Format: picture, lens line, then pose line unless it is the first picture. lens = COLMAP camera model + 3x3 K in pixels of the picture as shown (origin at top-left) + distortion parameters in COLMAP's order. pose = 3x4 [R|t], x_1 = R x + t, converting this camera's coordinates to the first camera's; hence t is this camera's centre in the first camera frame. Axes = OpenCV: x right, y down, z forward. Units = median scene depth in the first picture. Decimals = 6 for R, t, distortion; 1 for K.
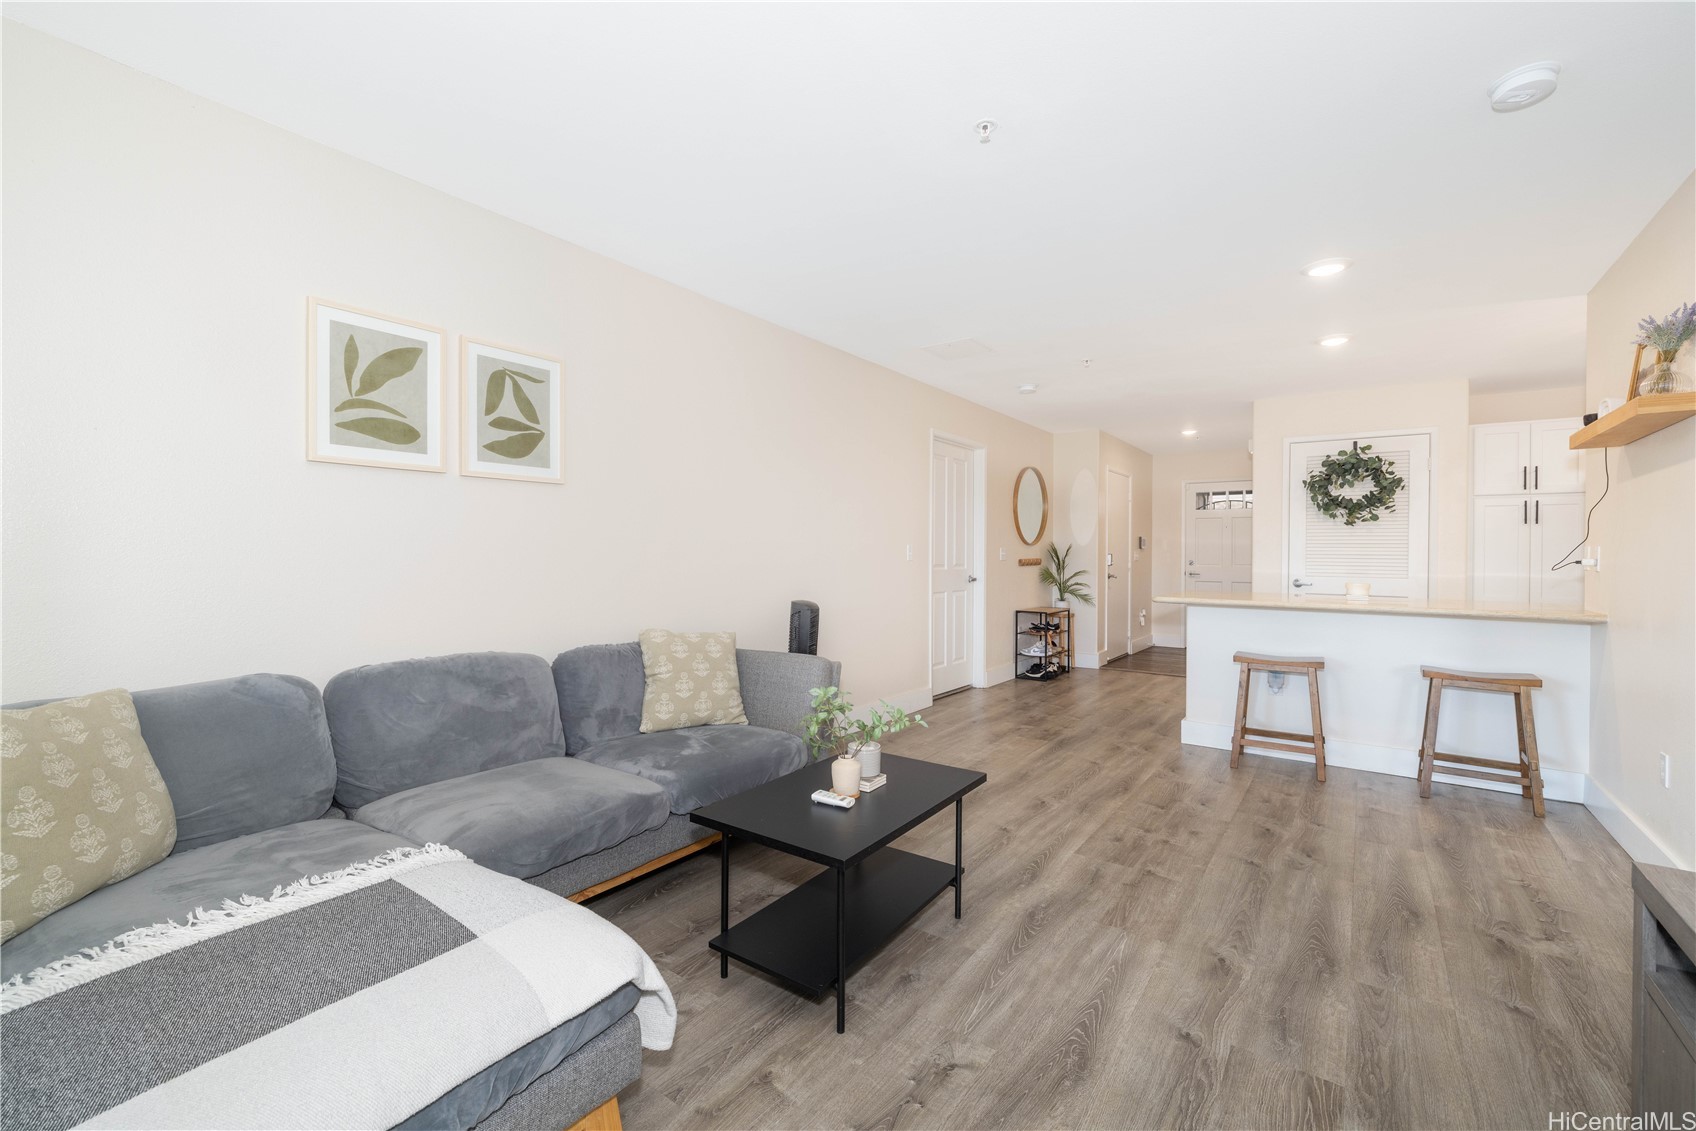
lens RADIAL K [[751.1, 0, 842.5], [0, 751.1, 551.2], [0, 0, 1]] dist [0.000063, -0.000064]
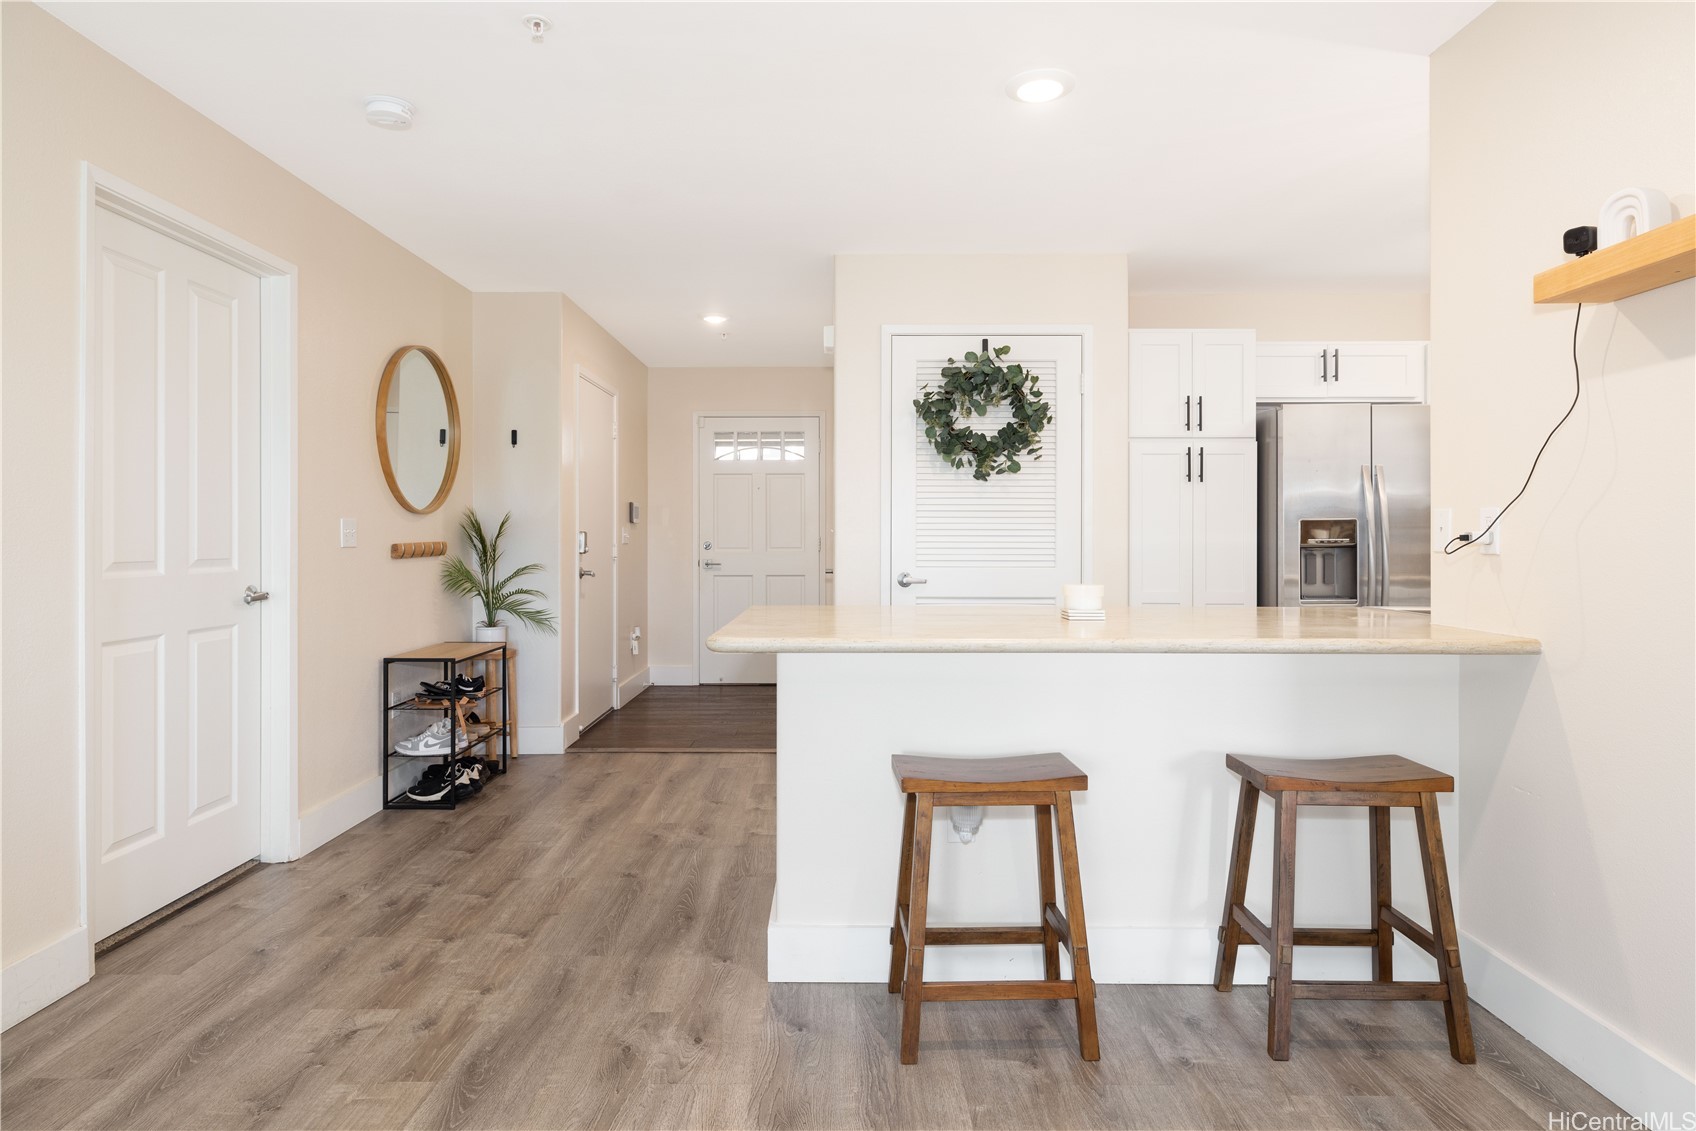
lens RADIAL K [[1049.4, 0, 850.0], [0, 1049.4, 529.1], [0, 0, 1]] dist [0.000190, -0.000207]
pose [[0.824334, -0.005087, 0.566081, 0.122858], [0.005840, 0.999983, 0.000482, 0.003473], [-0.566074, 0.002909, 0.824349, 0.377821]]
